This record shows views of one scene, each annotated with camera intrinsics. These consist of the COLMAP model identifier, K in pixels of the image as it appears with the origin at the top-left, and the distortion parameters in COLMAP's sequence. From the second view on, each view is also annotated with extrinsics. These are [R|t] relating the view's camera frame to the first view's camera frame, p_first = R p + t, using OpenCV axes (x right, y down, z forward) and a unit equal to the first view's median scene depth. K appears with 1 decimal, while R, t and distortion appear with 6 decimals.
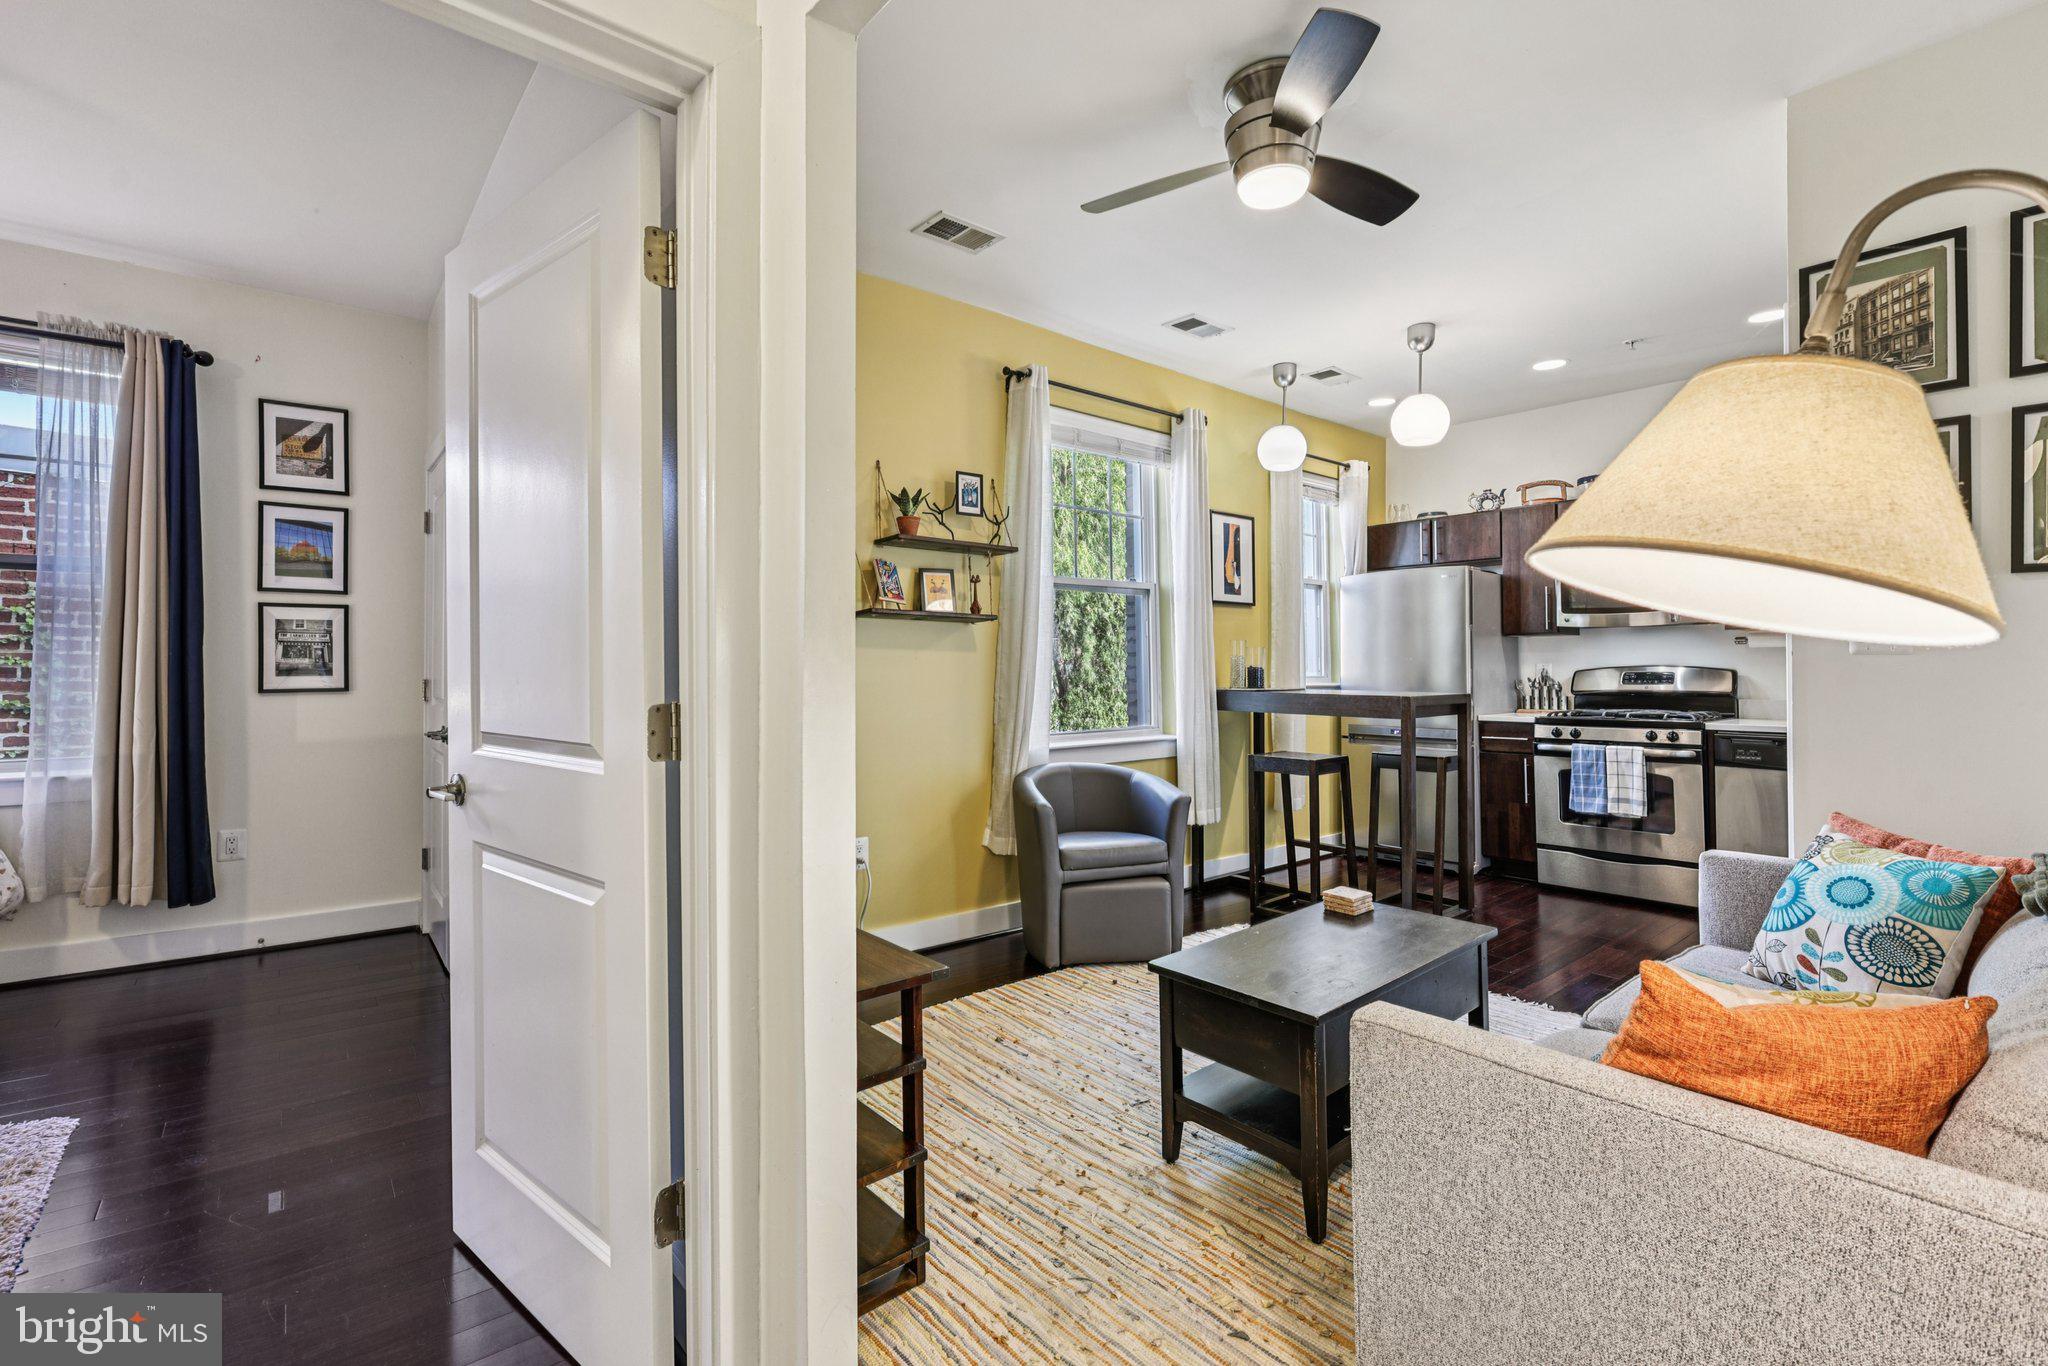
lens RADIAL K [[904.9, 0, 1031.3], [0, 904.9, 647.4], [0, 0, 1]] dist [0.001487, 0.001126]
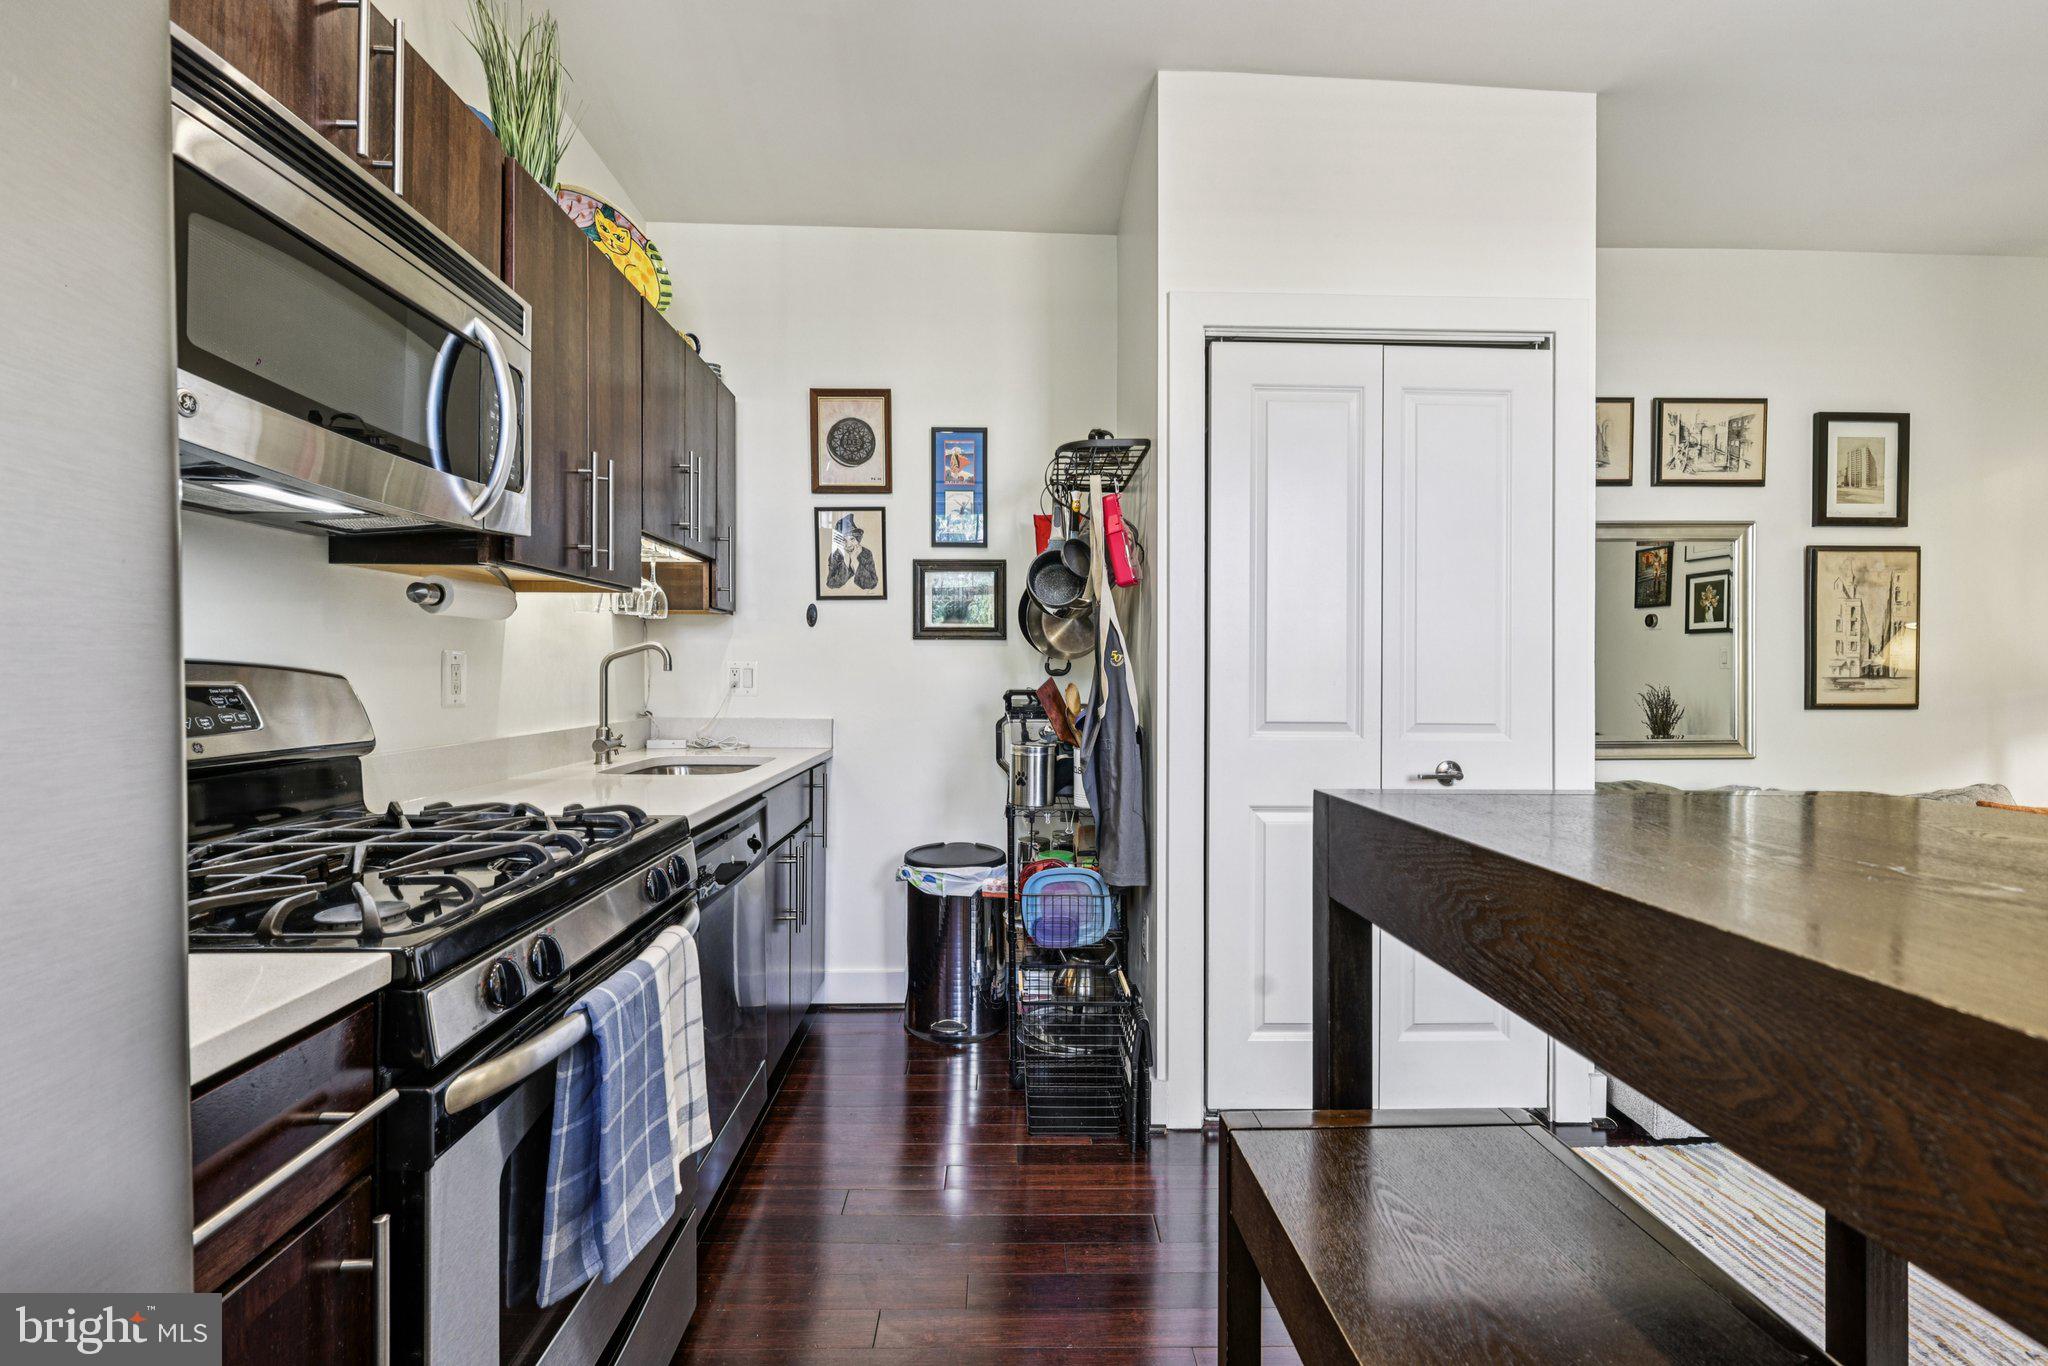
lens RADIAL K [[904.9, 0, 1011.2], [0, 904.9, 686.8], [0, 0, 1]] dist [0.001487, 0.001126]
pose [[-0.785261, -0.010874, 0.619069, 0.380657], [-0.017057, 0.999846, -0.004073, 0.026657], [-0.618929, -0.013758, -0.785326, 1.142849]]
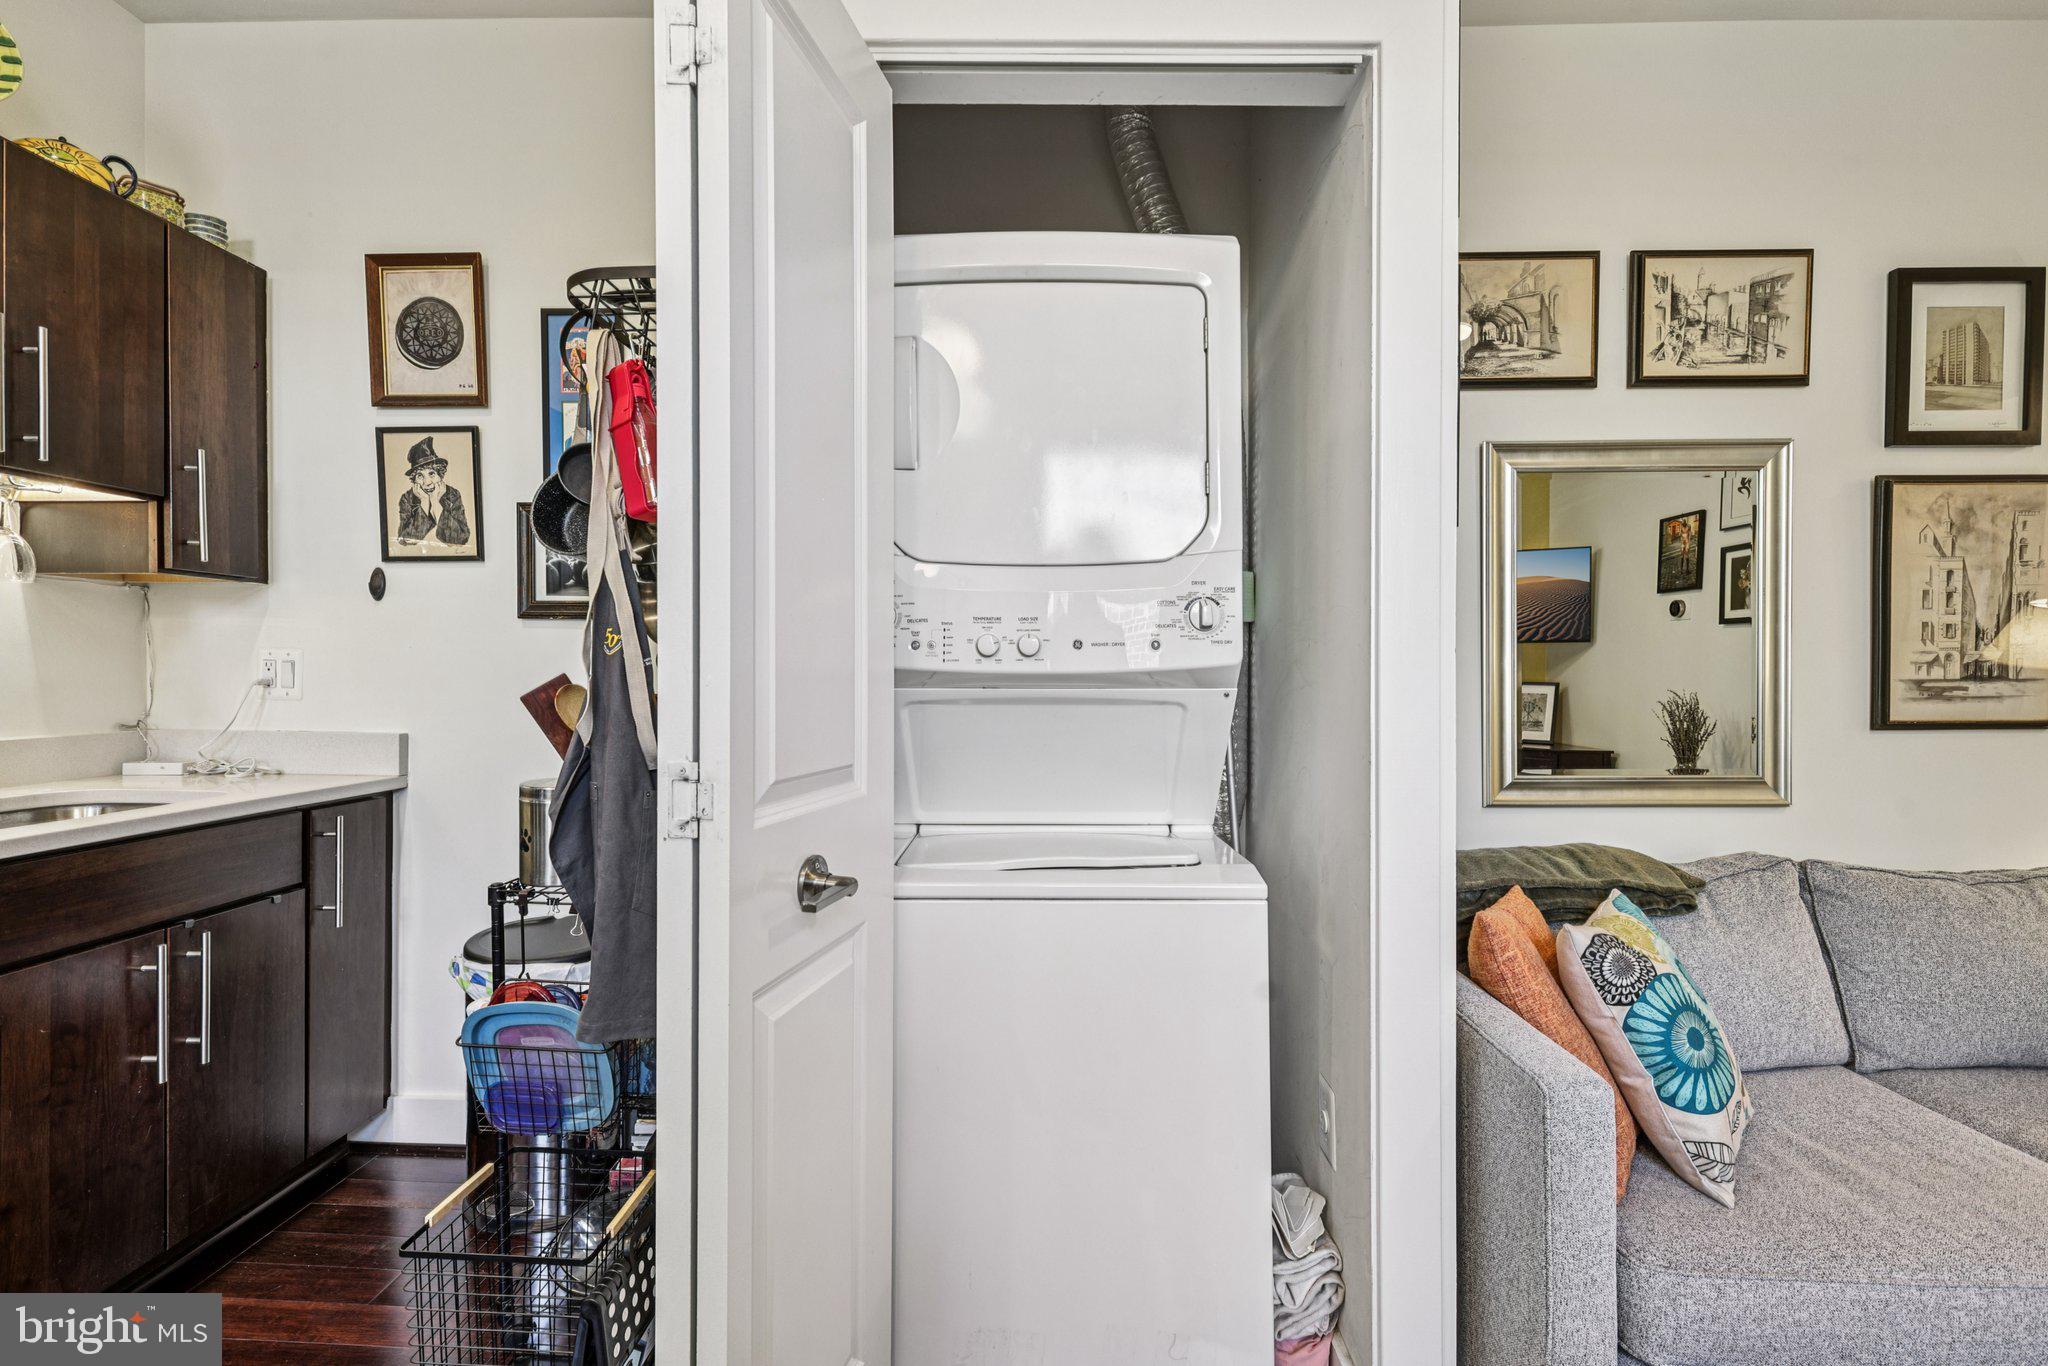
lens RADIAL K [[904.9, 0, 1015.5], [0, 904.9, 688.5], [0, 0, 1]] dist [0.001487, 0.001126]
pose [[-0.753483, -0.014647, 0.657304, 0.357208], [-0.022116, 0.999751, -0.003074, 0.021182], [-0.657095, -0.016853, -0.753619, 0.837096]]
